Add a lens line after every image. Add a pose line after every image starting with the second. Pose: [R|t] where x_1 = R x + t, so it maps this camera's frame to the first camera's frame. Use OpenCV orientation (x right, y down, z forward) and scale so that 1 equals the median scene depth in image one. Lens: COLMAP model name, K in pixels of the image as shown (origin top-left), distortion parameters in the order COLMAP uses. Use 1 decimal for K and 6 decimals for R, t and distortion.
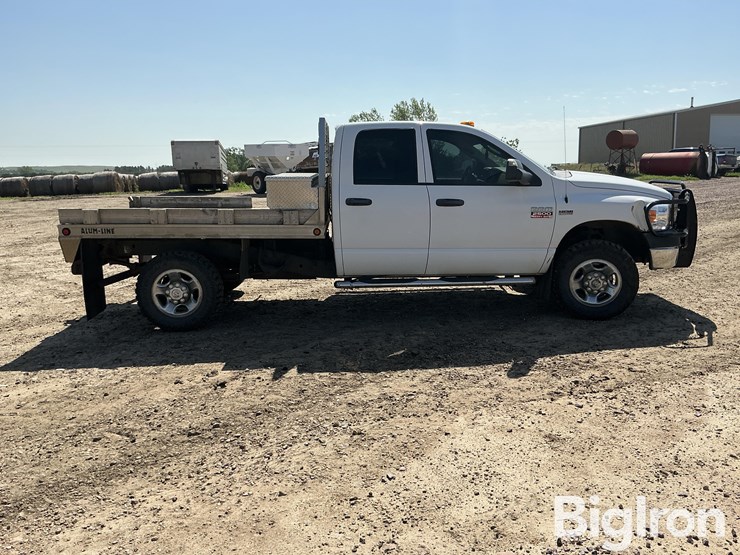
lens RADIAL K [[625.4, 0, 367.2], [0, 625.4, 275.6], [0, 0, 1]] dist [0.107589, -0.223181]
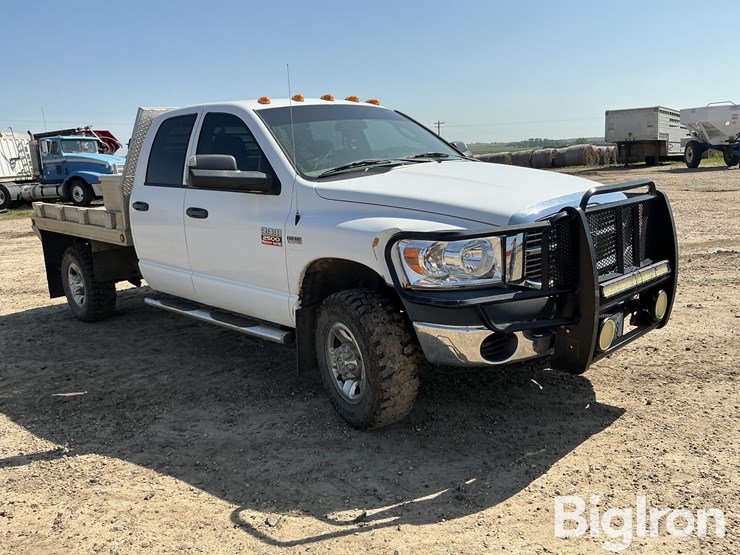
lens RADIAL K [[625.4, 0, 374.4], [0, 625.4, 281.8], [0, 0, 1]] dist [0.107589, -0.223181]
pose [[0.674591, 0.129037, -0.726826, 0.810816], [-0.087216, 0.991639, 0.095103, -0.123973], [0.733021, -0.000765, 0.680205, 0.642379]]
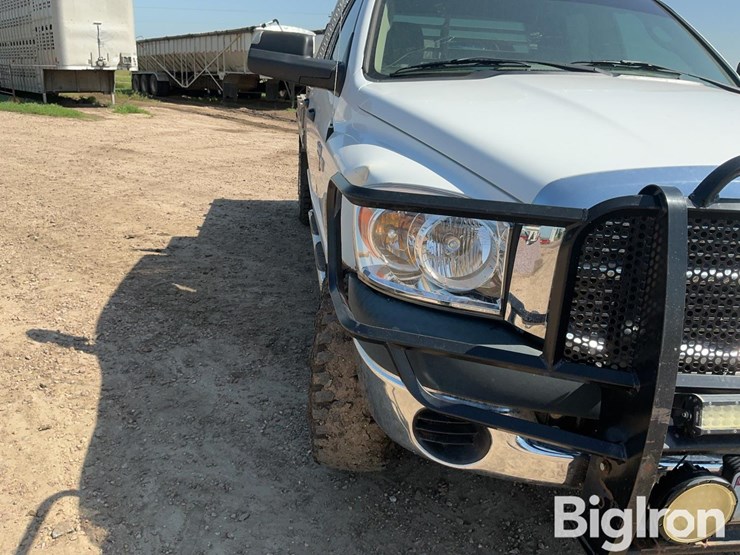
lens RADIAL K [[625.4, 0, 369.6], [0, 625.4, 281.1], [0, 0, 1]] dist [0.107589, -0.223181]
pose [[0.086288, 0.325936, -0.941446, 0.733770], [-0.228165, 0.926320, 0.299787, -0.159725], [0.969791, 0.188937, 0.154297, 0.978449]]
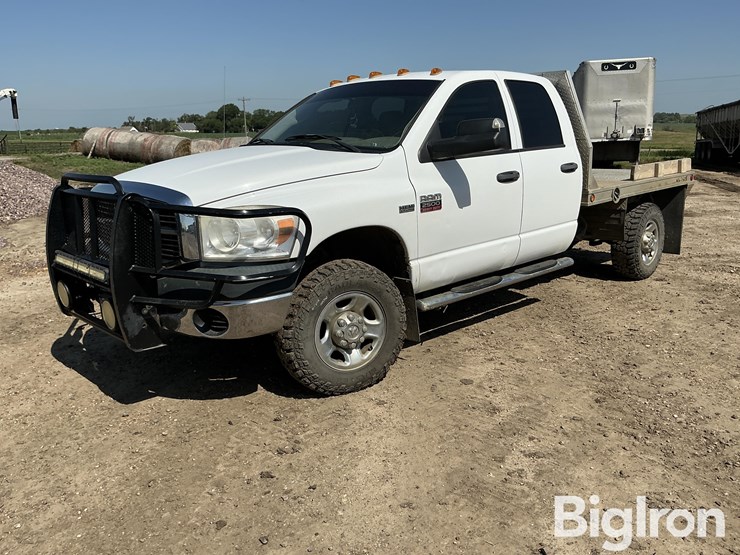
lens RADIAL K [[625.4, 0, 368.0], [0, 625.4, 283.6], [0, 0, 1]] dist [0.107589, -0.223181]
pose [[-0.747569, 0.176430, -0.640323, 0.746963], [-0.094922, 0.925797, 0.365909, -0.316014], [0.657366, 0.334323, -0.675350, 1.744583]]
